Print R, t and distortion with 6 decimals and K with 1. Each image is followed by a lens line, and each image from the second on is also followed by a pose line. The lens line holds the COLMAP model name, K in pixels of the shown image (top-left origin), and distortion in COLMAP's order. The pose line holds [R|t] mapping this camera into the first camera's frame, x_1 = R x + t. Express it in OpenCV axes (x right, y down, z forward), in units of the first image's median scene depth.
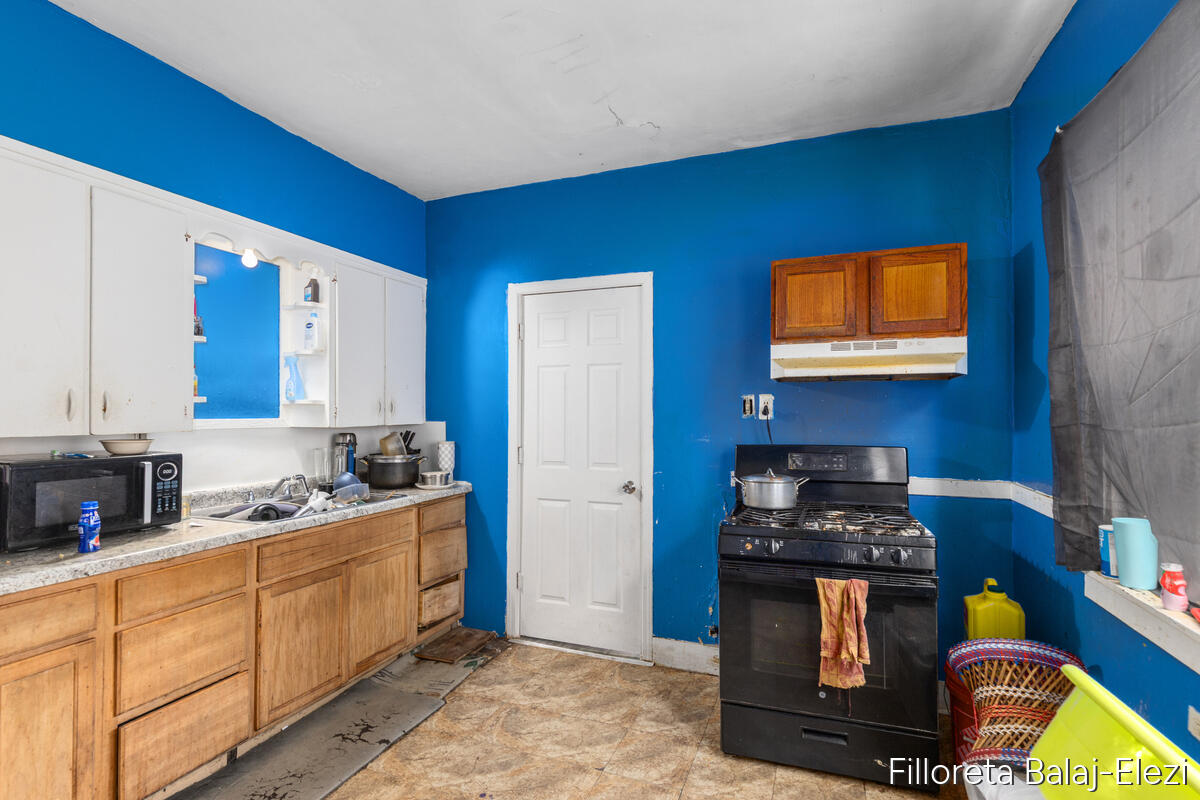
lens RADIAL K [[553.6, 0, 604.7], [0, 553.6, 403.8], [0, 0, 1]] dist [0.005692, 0.000800]
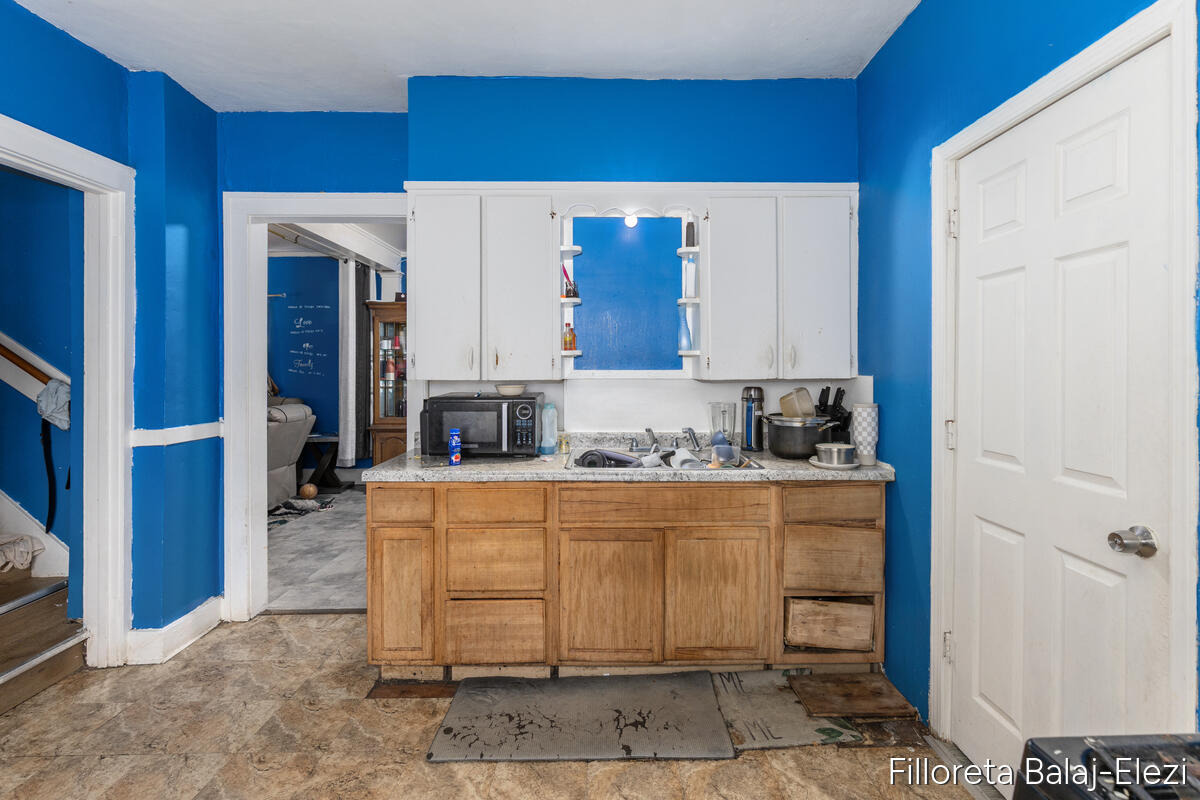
lens RADIAL K [[553.6, 0, 622.7], [0, 553.6, 366.0], [0, 0, 1]] dist [0.005692, 0.000800]
pose [[0.380107, -0.002709, -0.924939, 0.320276], [0.015859, 0.999868, 0.003589, 0.015254], [0.924807, -0.016032, 0.380100, 0.561461]]
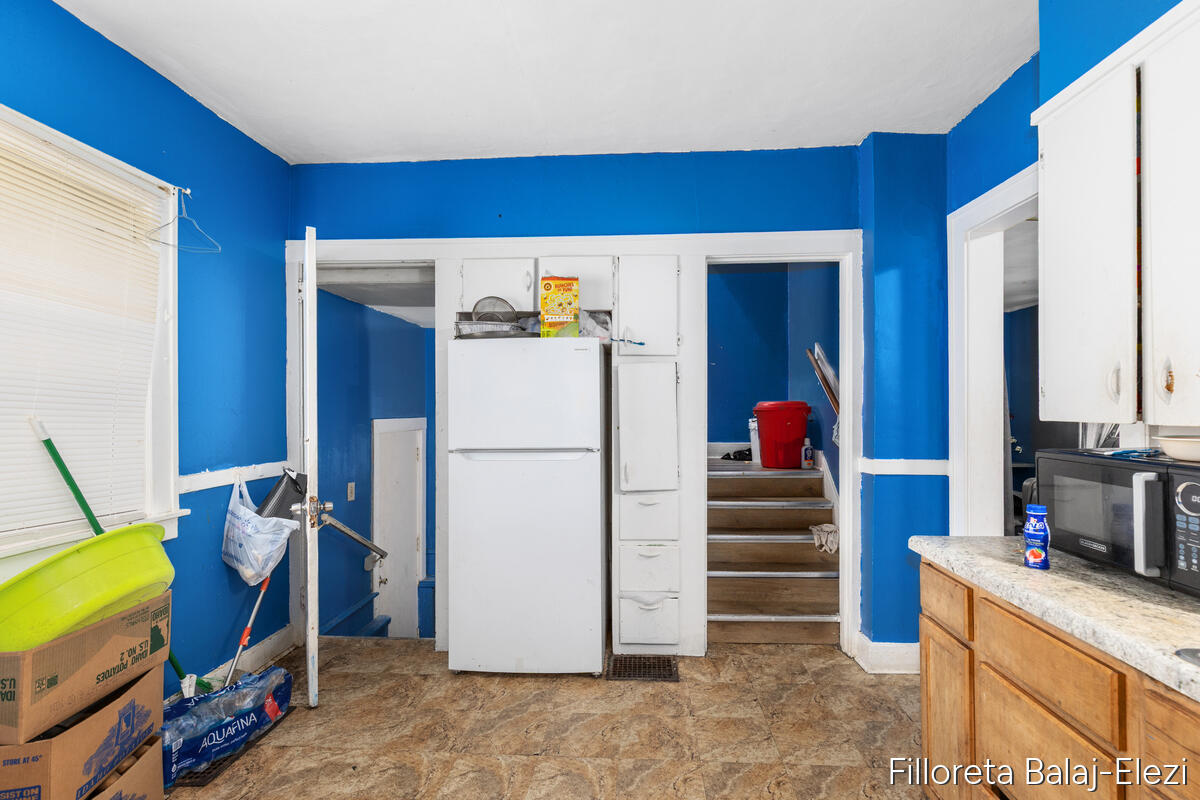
lens RADIAL K [[553.6, 0, 606.0], [0, 553.6, 405.8], [0, 0, 1]] dist [0.005692, 0.000800]
pose [[-0.951904, 0.003127, -0.306379, -0.061298], [0.008959, 0.999804, -0.017631, 0.027187], [0.306264, -0.019528, -0.951746, 1.017934]]
